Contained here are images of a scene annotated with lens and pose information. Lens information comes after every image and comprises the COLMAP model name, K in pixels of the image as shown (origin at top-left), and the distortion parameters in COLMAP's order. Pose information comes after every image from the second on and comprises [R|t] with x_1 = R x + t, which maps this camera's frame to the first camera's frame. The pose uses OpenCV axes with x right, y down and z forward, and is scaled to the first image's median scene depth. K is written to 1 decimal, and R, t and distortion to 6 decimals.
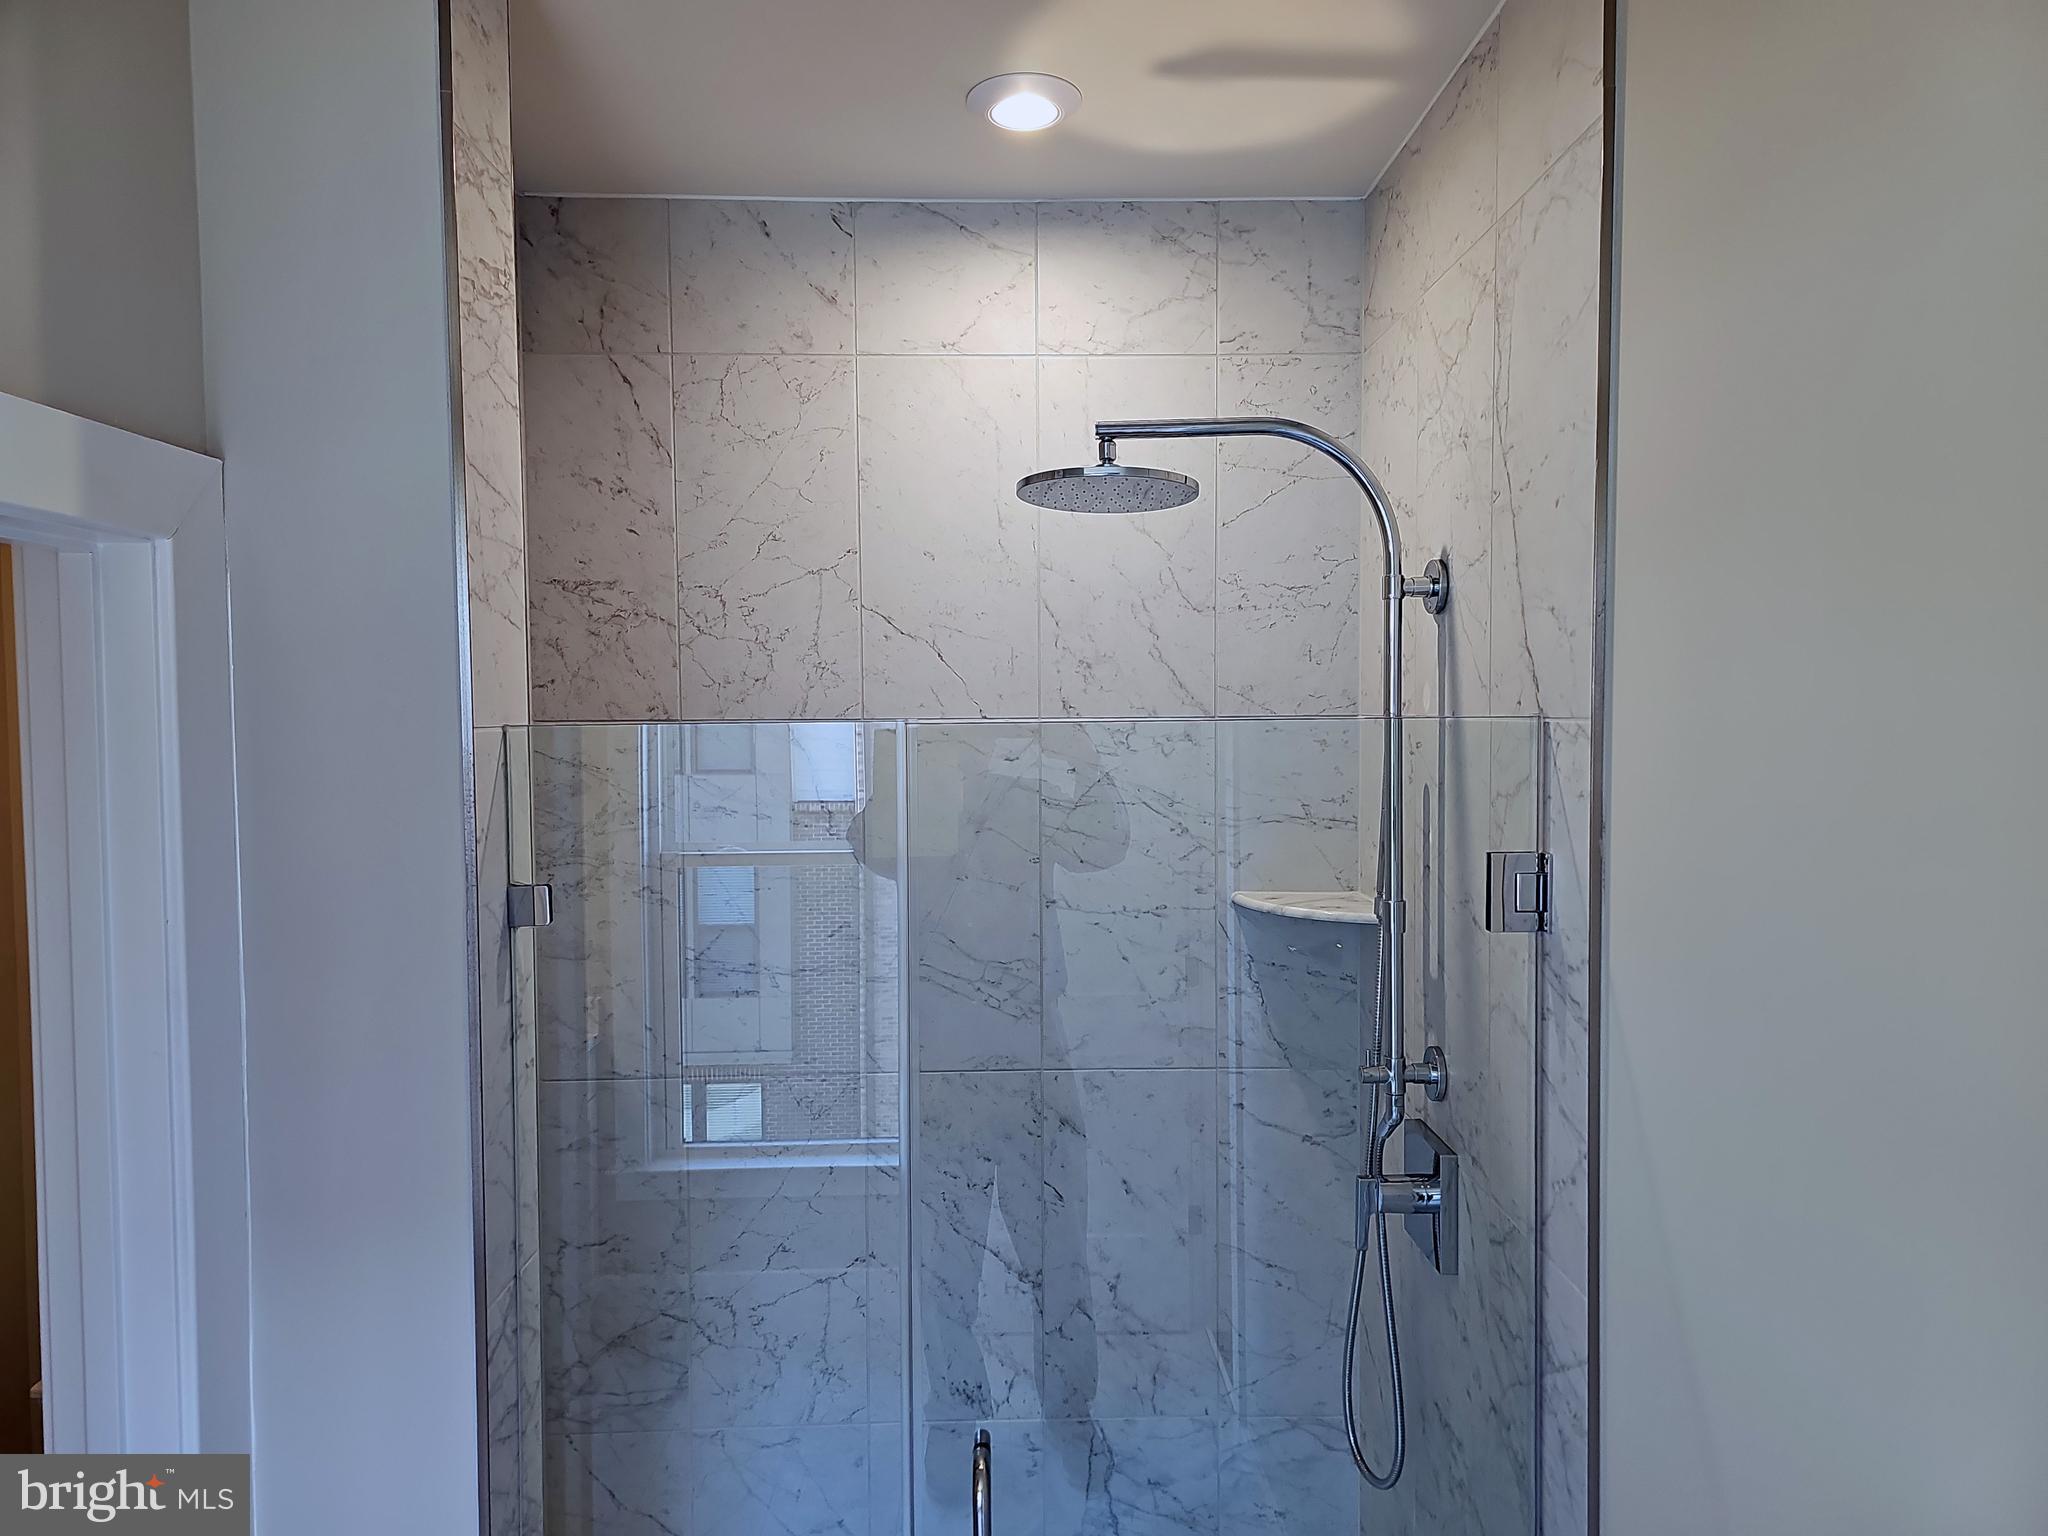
lens RADIAL K [[1323.5, 0, 1045.0], [0, 1323.5, 767.7], [0, 0, 1]] dist [0.089815, -0.052808]
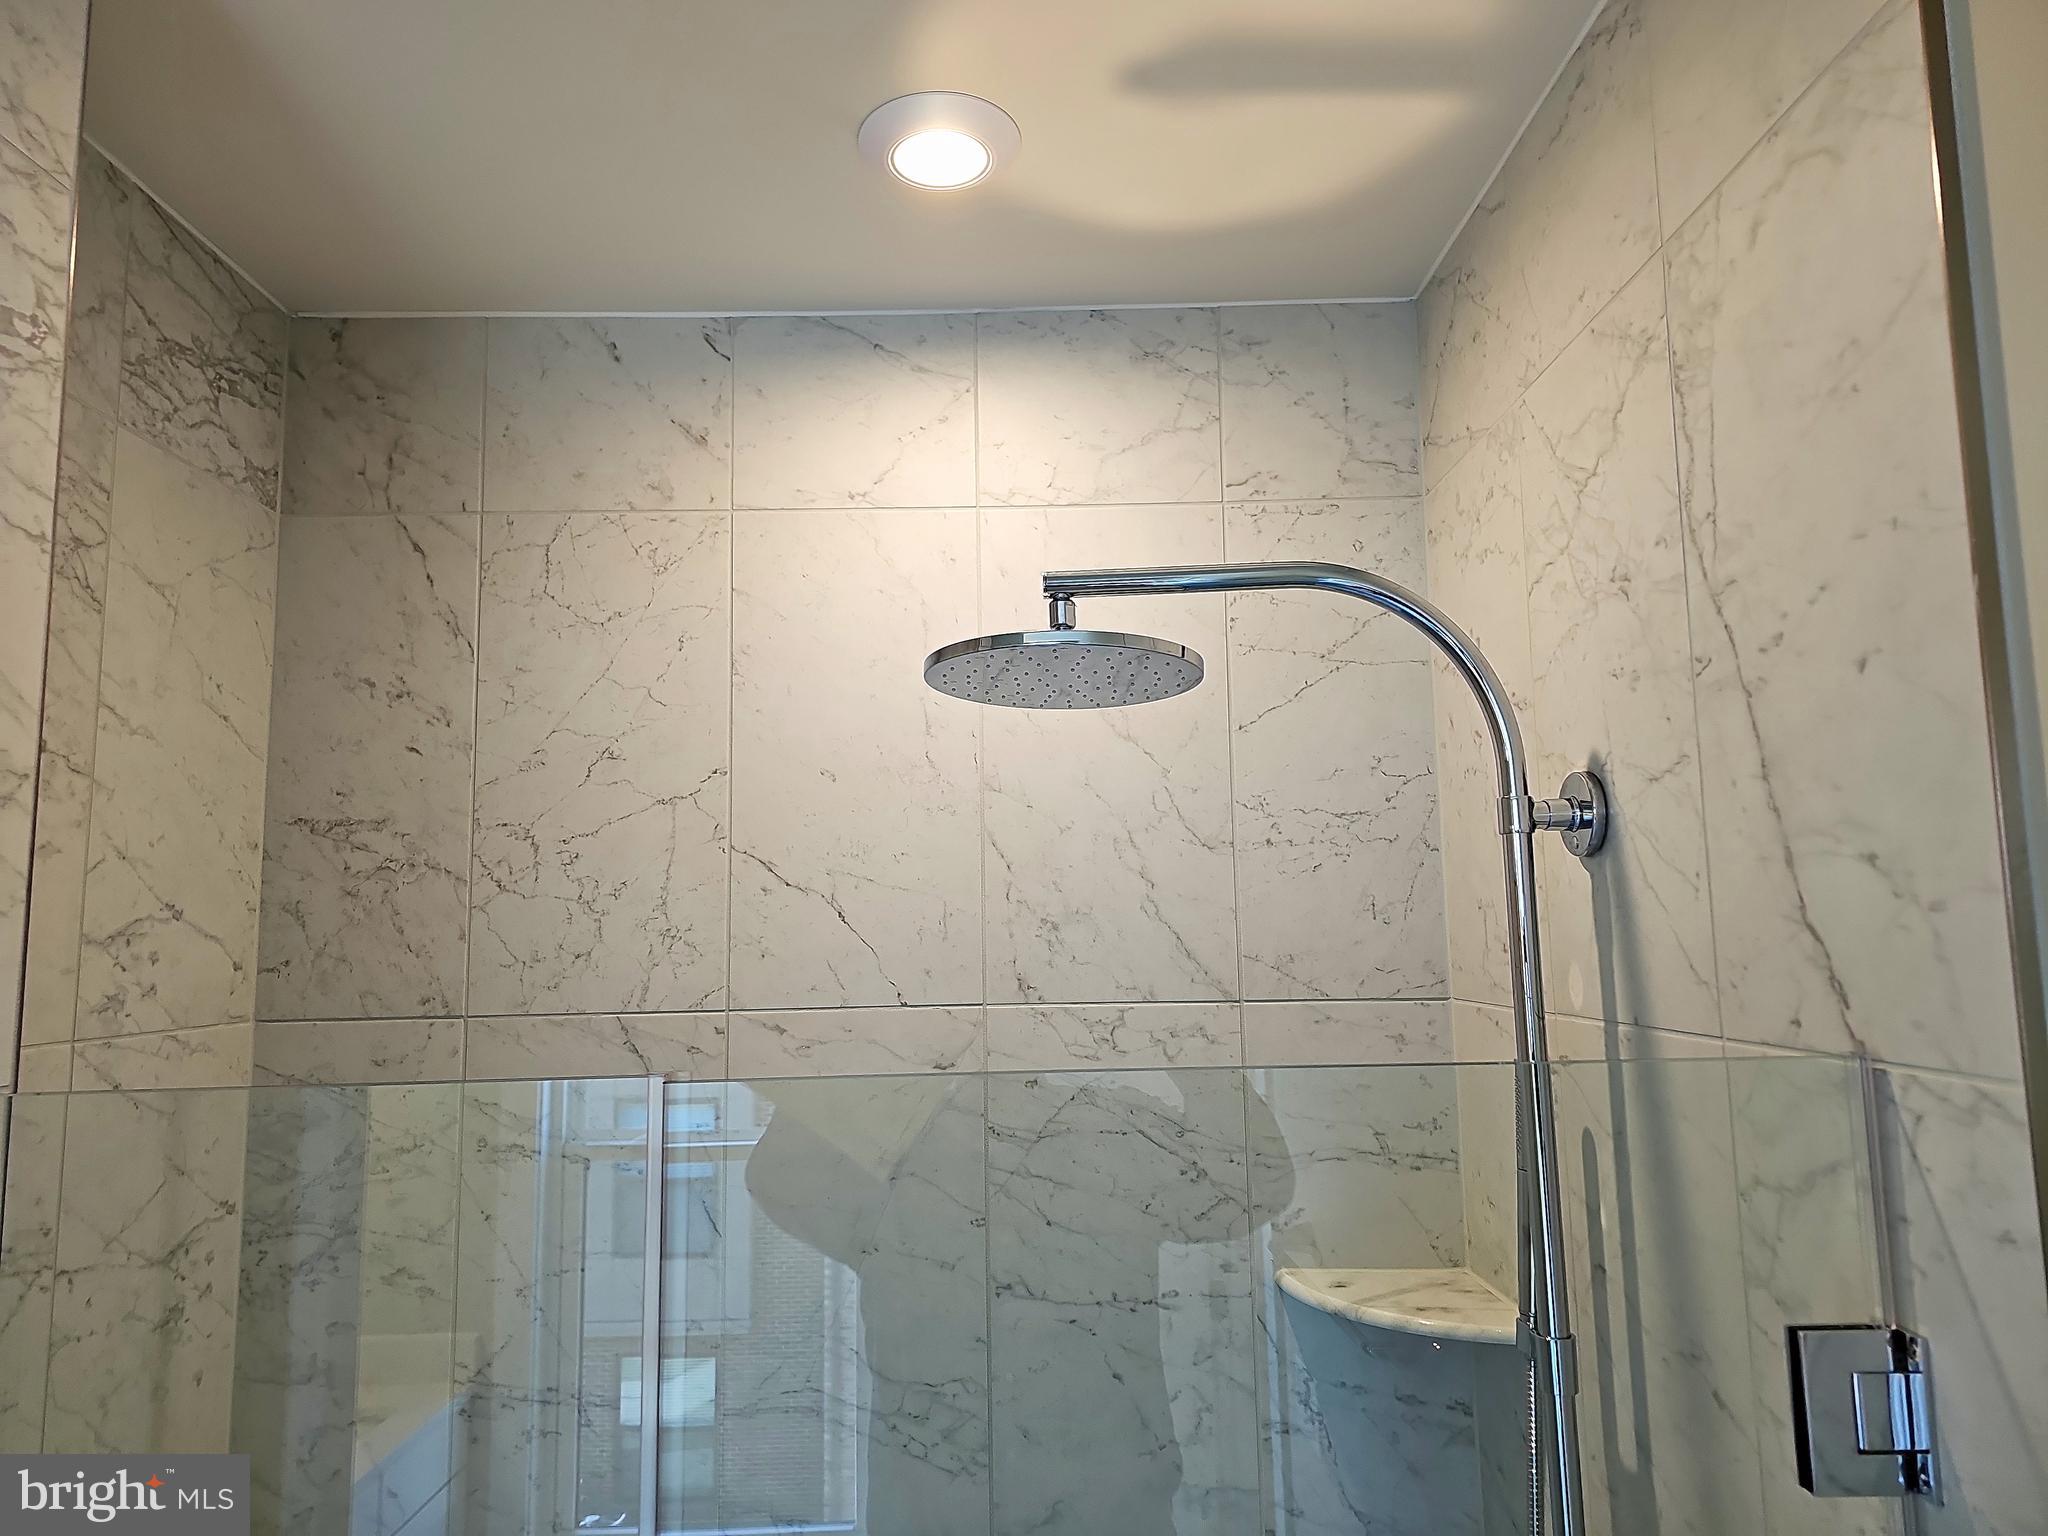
lens RADIAL K [[1340.8, 0, 1030.0], [0, 1340.8, 777.5], [0, 0, 1]] dist [0.077319, -0.057229]
pose [[0.999759, -0.013123, -0.017600, 0.033883], [0.010147, 0.987125, -0.159626, -0.043274], [0.019468, 0.159409, 0.987021, 0.294614]]
